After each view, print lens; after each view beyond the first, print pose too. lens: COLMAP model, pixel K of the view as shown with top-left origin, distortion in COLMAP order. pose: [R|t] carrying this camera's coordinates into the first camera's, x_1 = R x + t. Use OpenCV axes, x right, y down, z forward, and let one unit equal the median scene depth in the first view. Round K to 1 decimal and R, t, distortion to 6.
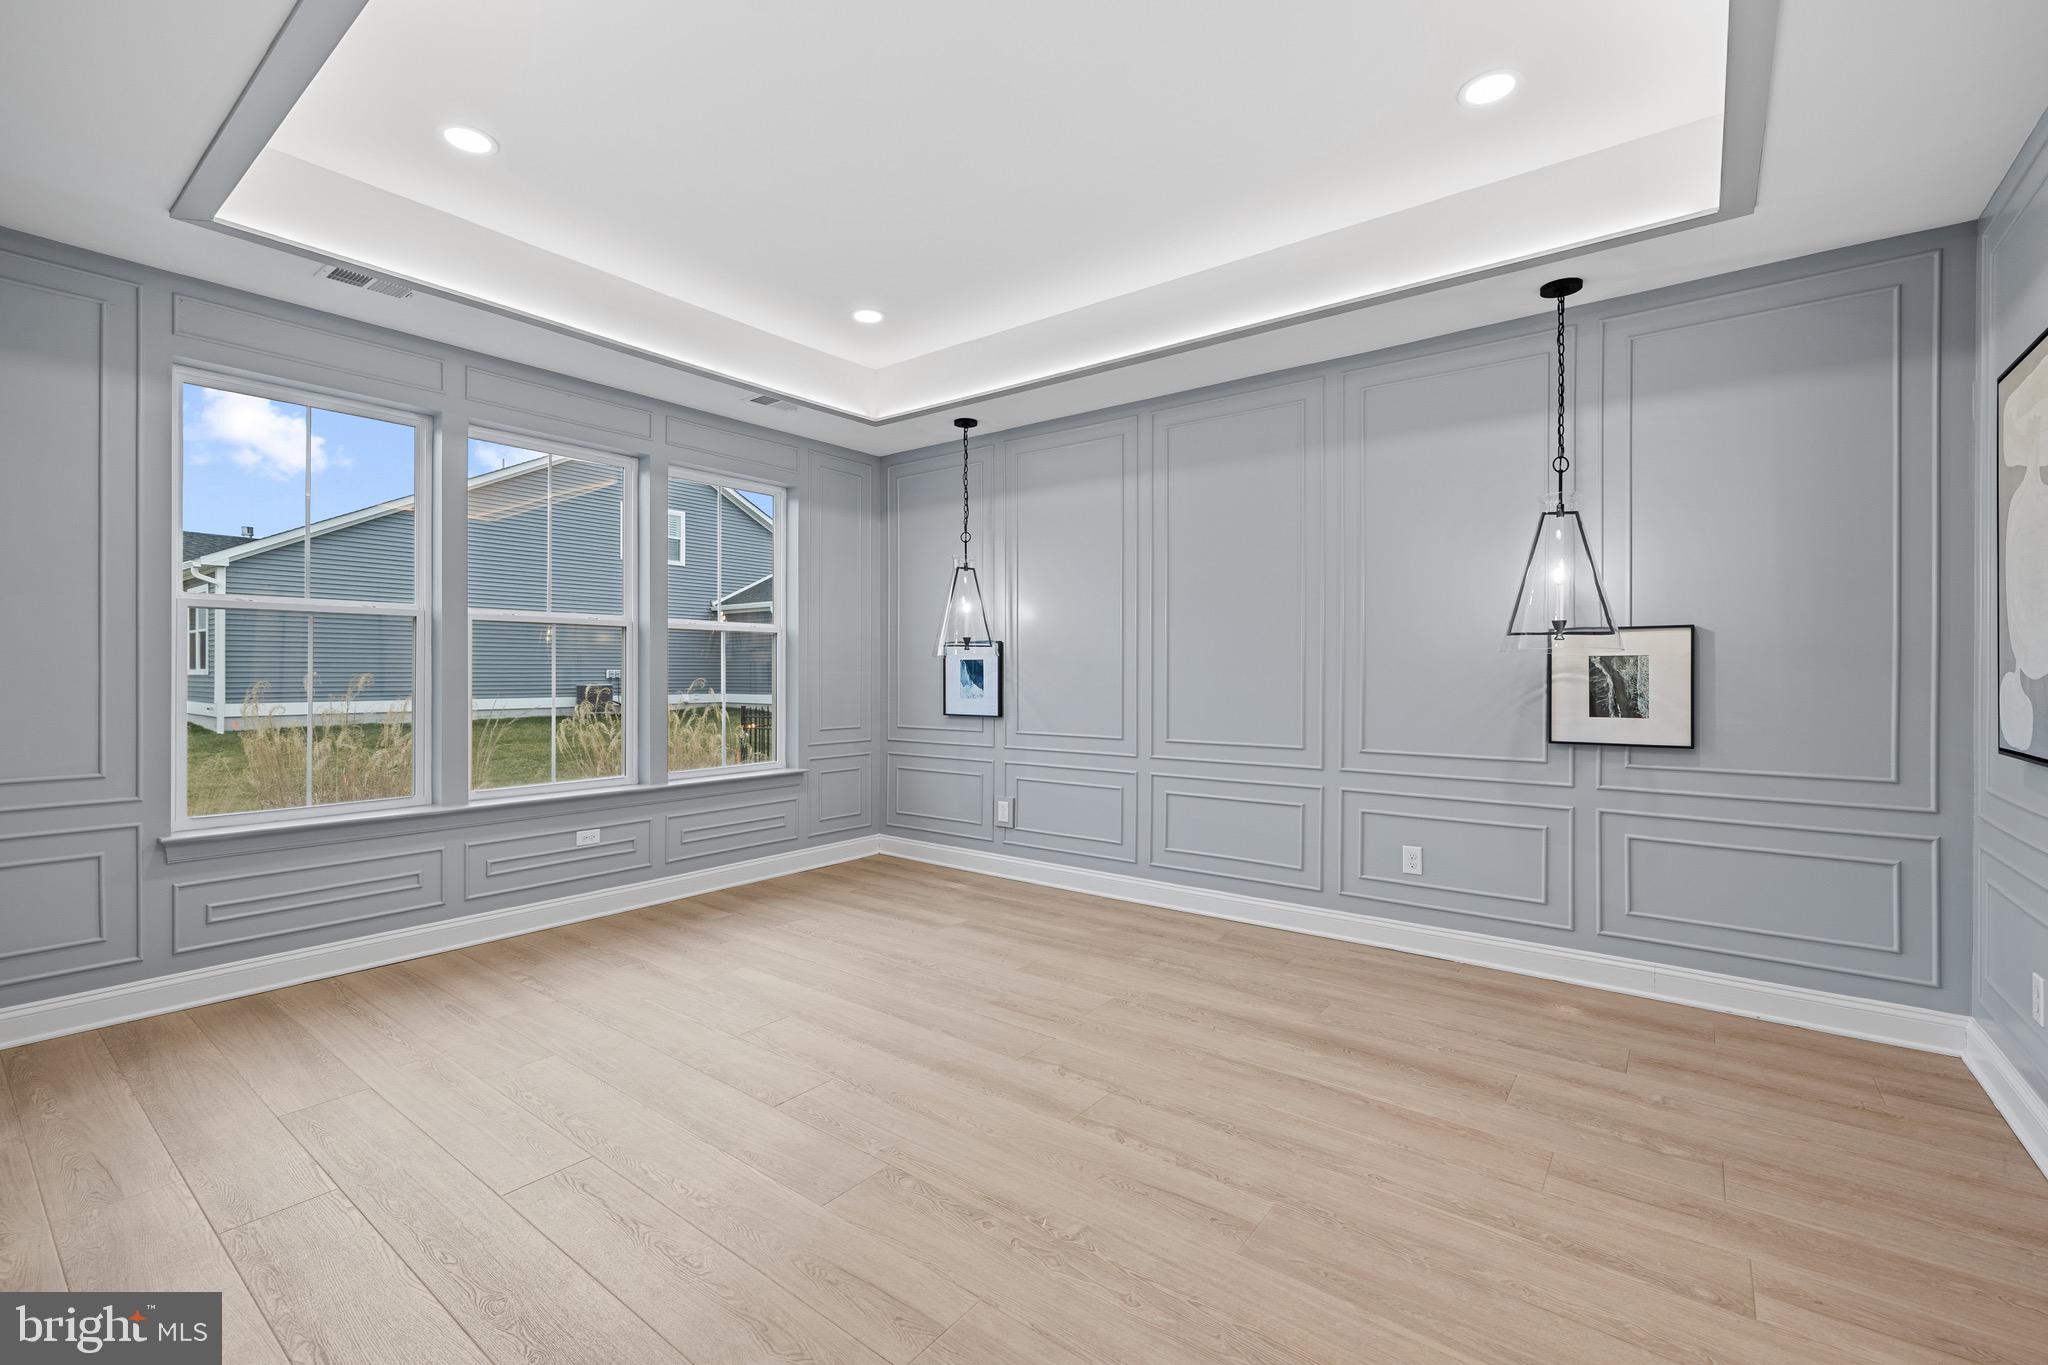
lens RADIAL K [[870.4, 0, 1009.6], [0, 870.4, 672.5], [0, 0, 1]] dist [0.000296, 0.000135]
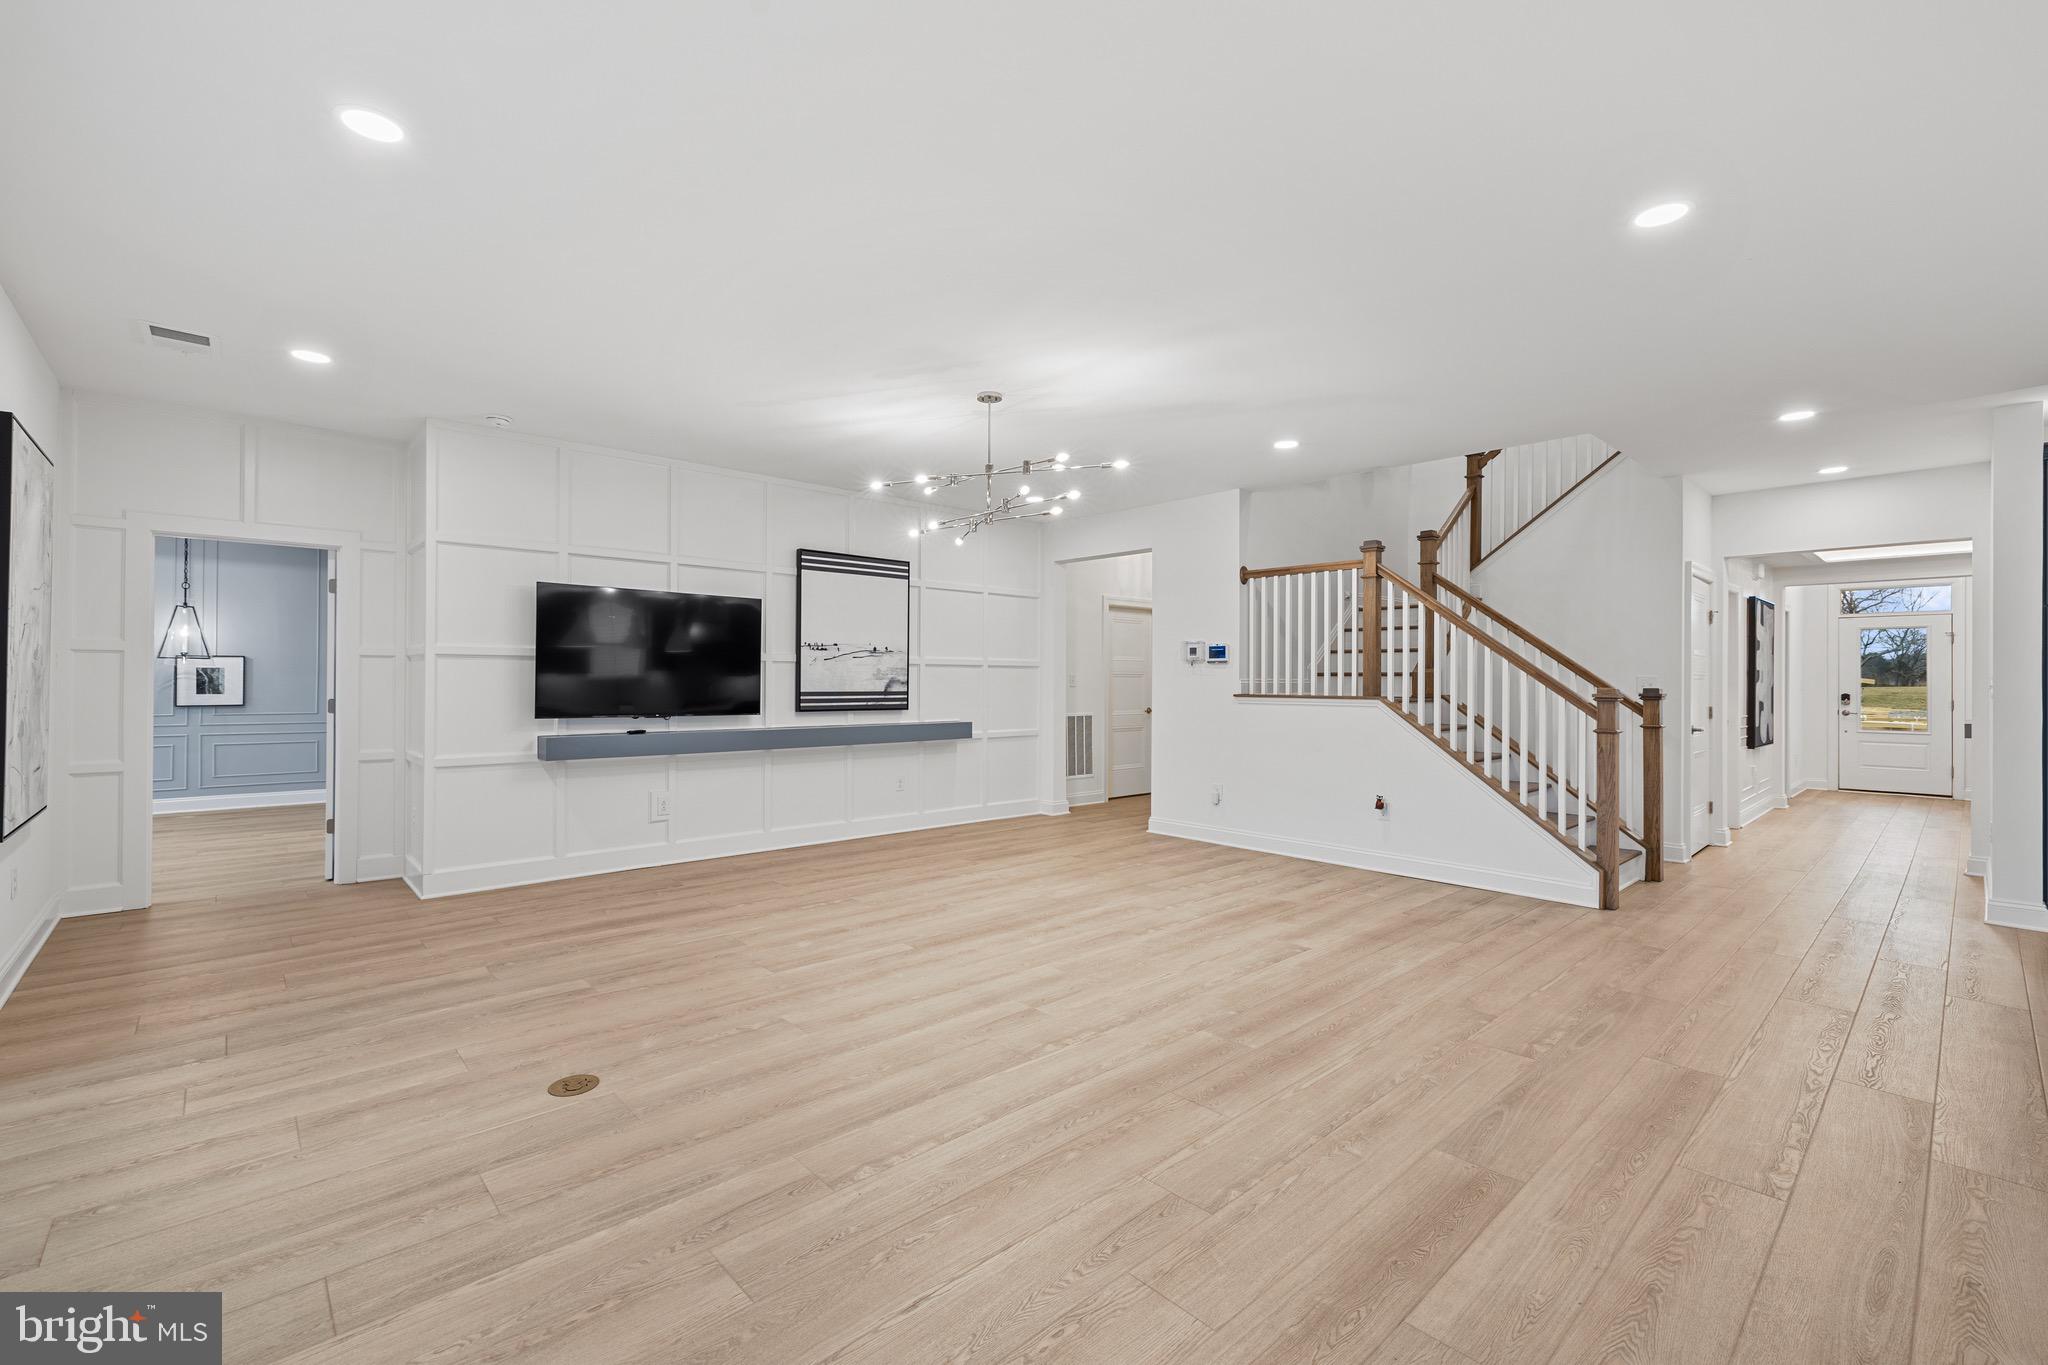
lens RADIAL K [[870.4, 0, 1012.8], [0, 870.4, 678.2], [0, 0, 1]] dist [0.000296, 0.000135]
pose [[0.169201, -0.000353, 0.985582, -1.223862], [-0.007793, 0.999968, 0.001696, -0.011248], [-0.985551, -0.007967, 0.169193, -1.497546]]
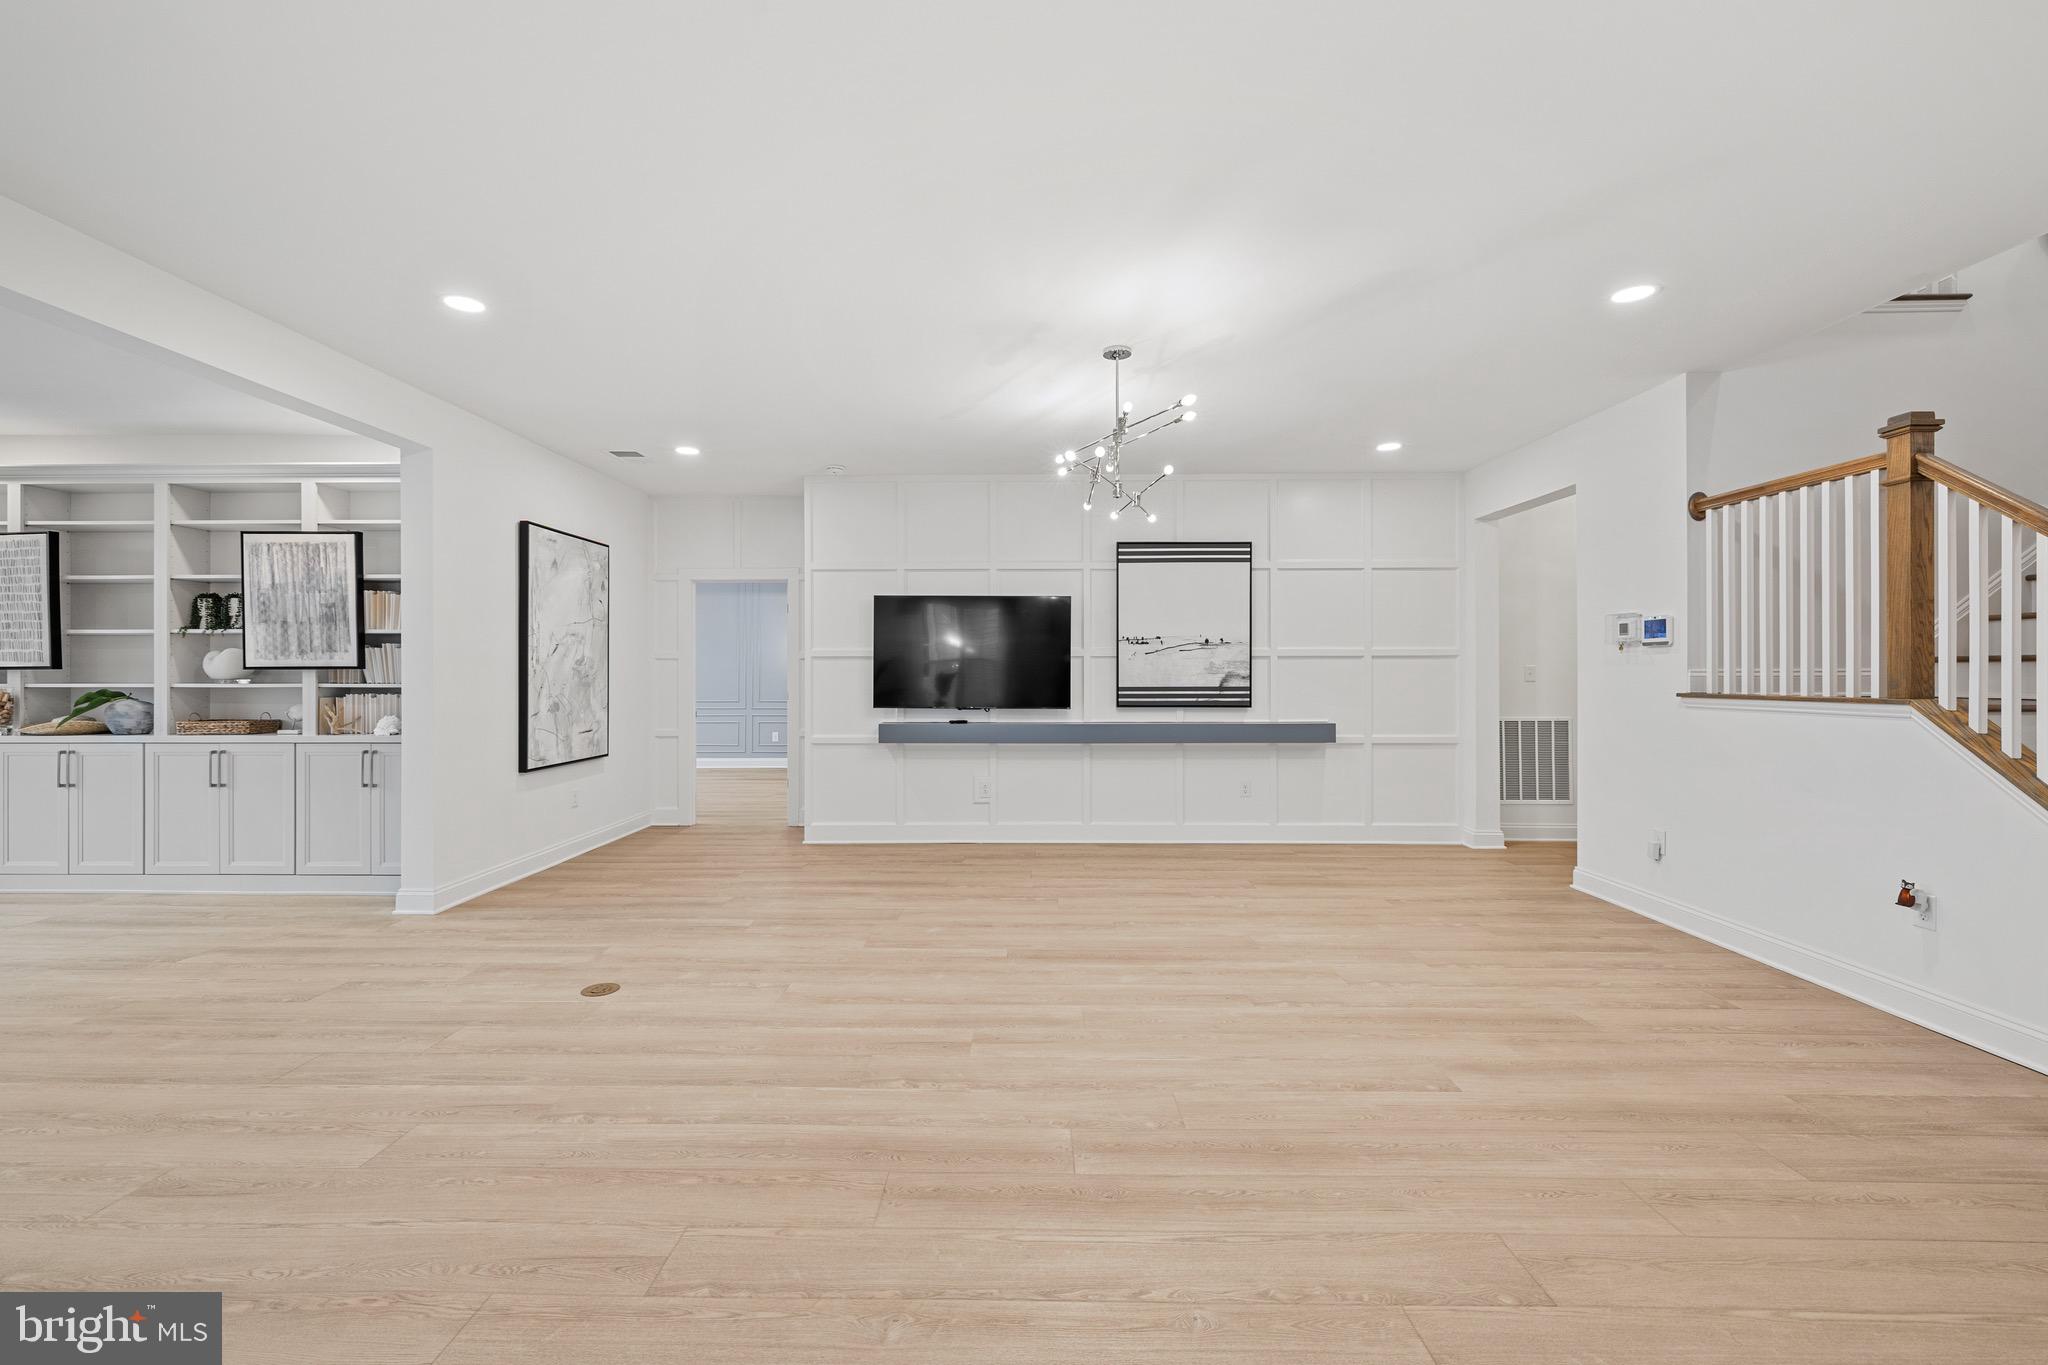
lens RADIAL K [[870.4, 0, 1013.1], [0, 870.4, 673.6], [0, 0, 1]] dist [0.000296, 0.000135]
pose [[0.796721, -0.003666, 0.604336, -0.752643], [0.001902, 0.999992, 0.003559, -0.010158], [-0.604344, -0.001686, 0.796722, -2.065544]]
